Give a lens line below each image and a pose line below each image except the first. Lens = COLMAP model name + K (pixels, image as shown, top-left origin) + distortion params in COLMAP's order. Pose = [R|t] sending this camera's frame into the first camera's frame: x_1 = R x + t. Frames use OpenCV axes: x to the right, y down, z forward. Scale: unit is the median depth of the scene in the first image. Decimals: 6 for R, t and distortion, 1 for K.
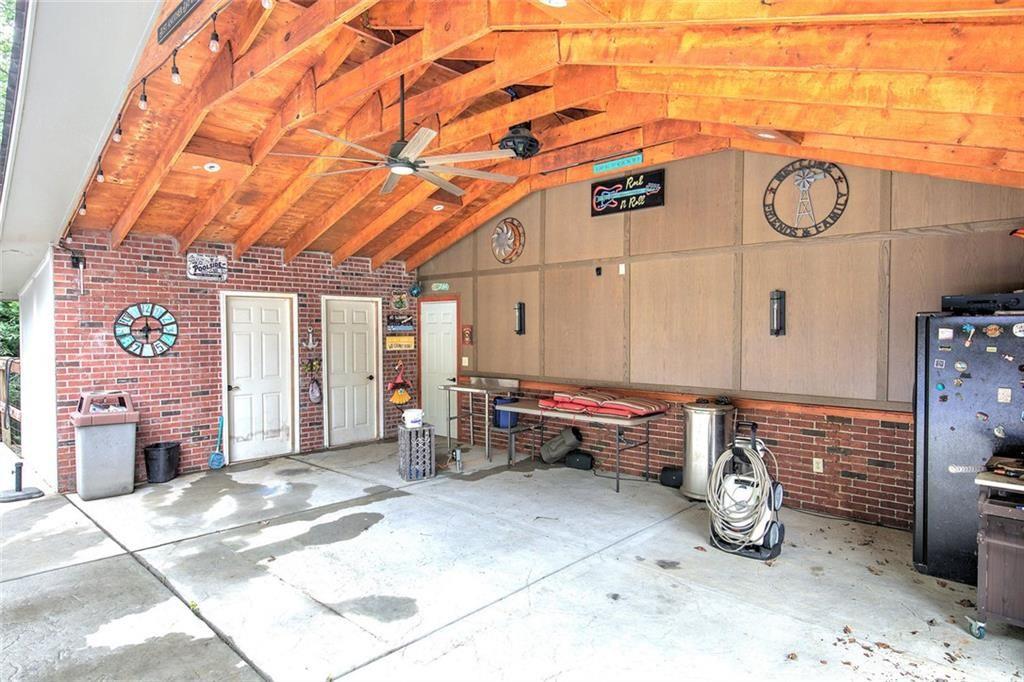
lens RADIAL K [[565.6, 0, 518.6], [0, 565.6, 341.8], [0, 0, 1]] dist [0.003020, 0.000414]
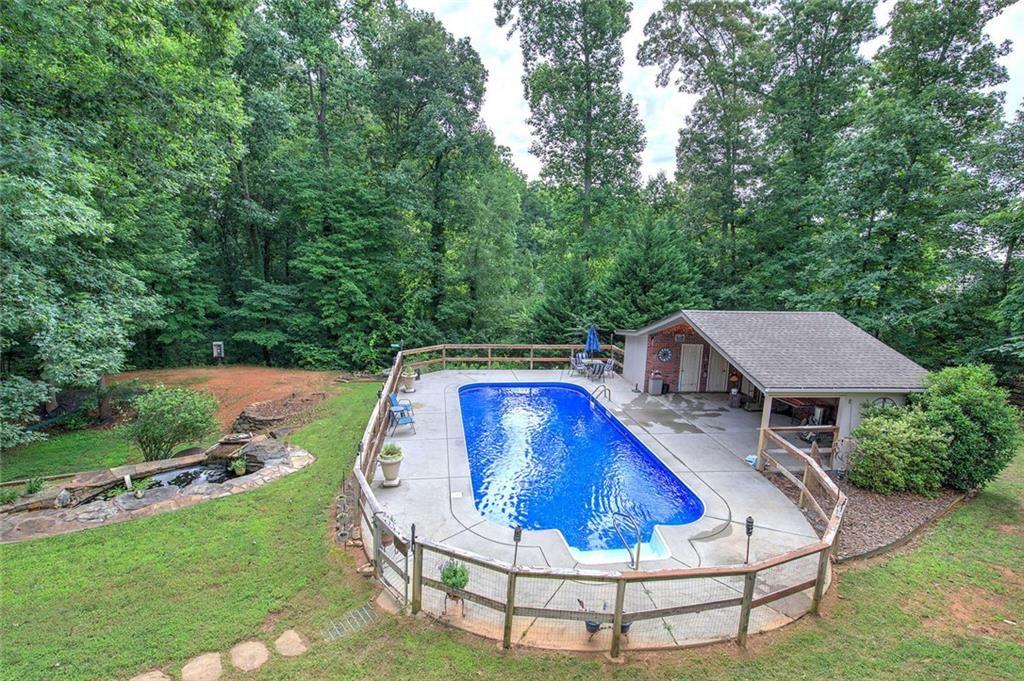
lens RADIAL K [[474.8, 0, 518.8], [0, 474.8, 340.3], [0, 0, 1]] dist [0.003227, -0.001947]
pose [[0.775072, 0.138512, -0.616505, 0.532477], [-0.051829, 0.986326, 0.156442, -0.548963], [0.629744, -0.089302, 0.771653, -2.024944]]
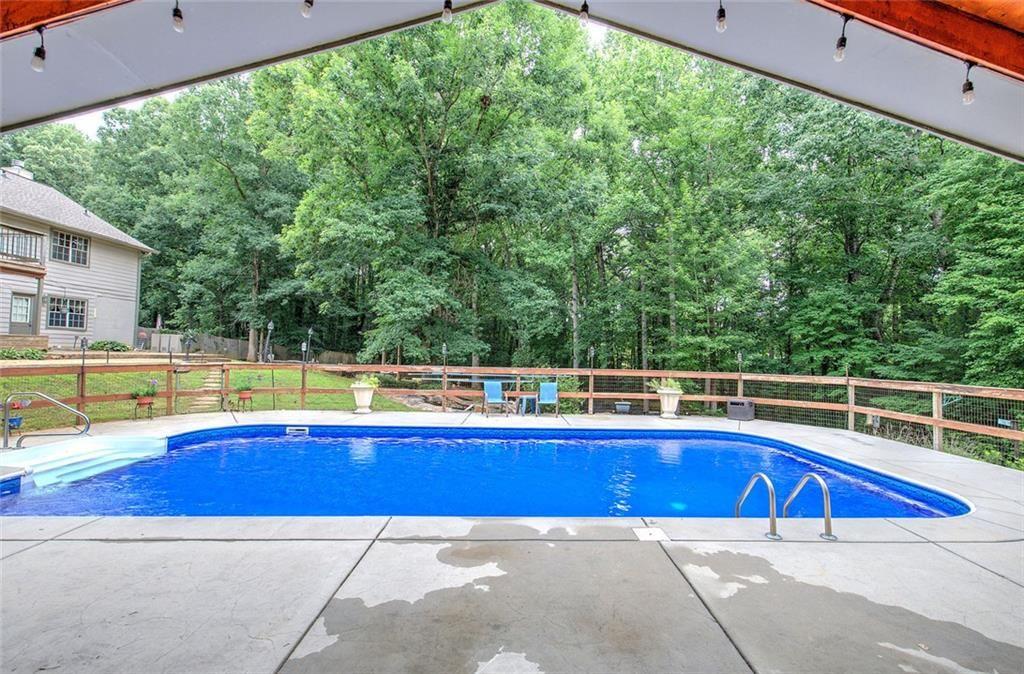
lens RADIAL K [[447.6, 0, 518.9], [0, 447.6, 336.8], [0, 0, 1]] dist [-0.001291, 0.000124]
pose [[-0.726258, -0.032854, -0.686637, -0.080216], [-0.033337, 0.999365, -0.012556, -0.021064], [0.686613, 0.013772, -0.726892, 0.717578]]
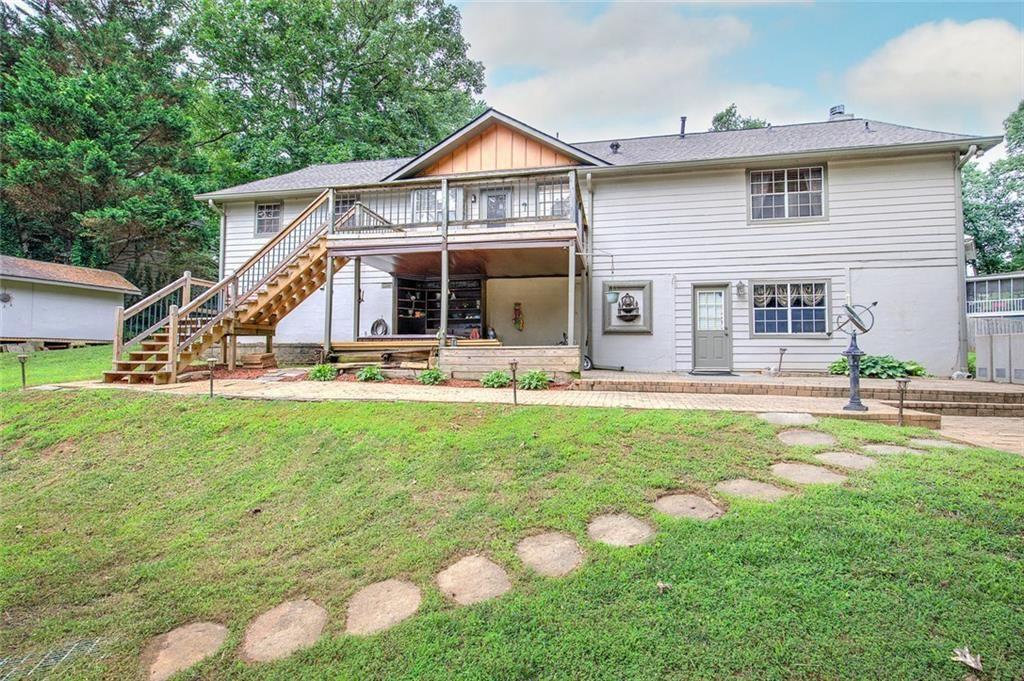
lens RADIAL K [[485.3, 0, 517.7], [0, 485.3, 339.8], [0, 0, 1]] dist [0.001165, -0.000535]
pose [[-0.507376, 0.042927, 0.860655, -0.949192], [0.015716, 0.999053, -0.040565, 0.055871], [-0.861581, -0.007056, -0.507571, -1.663278]]
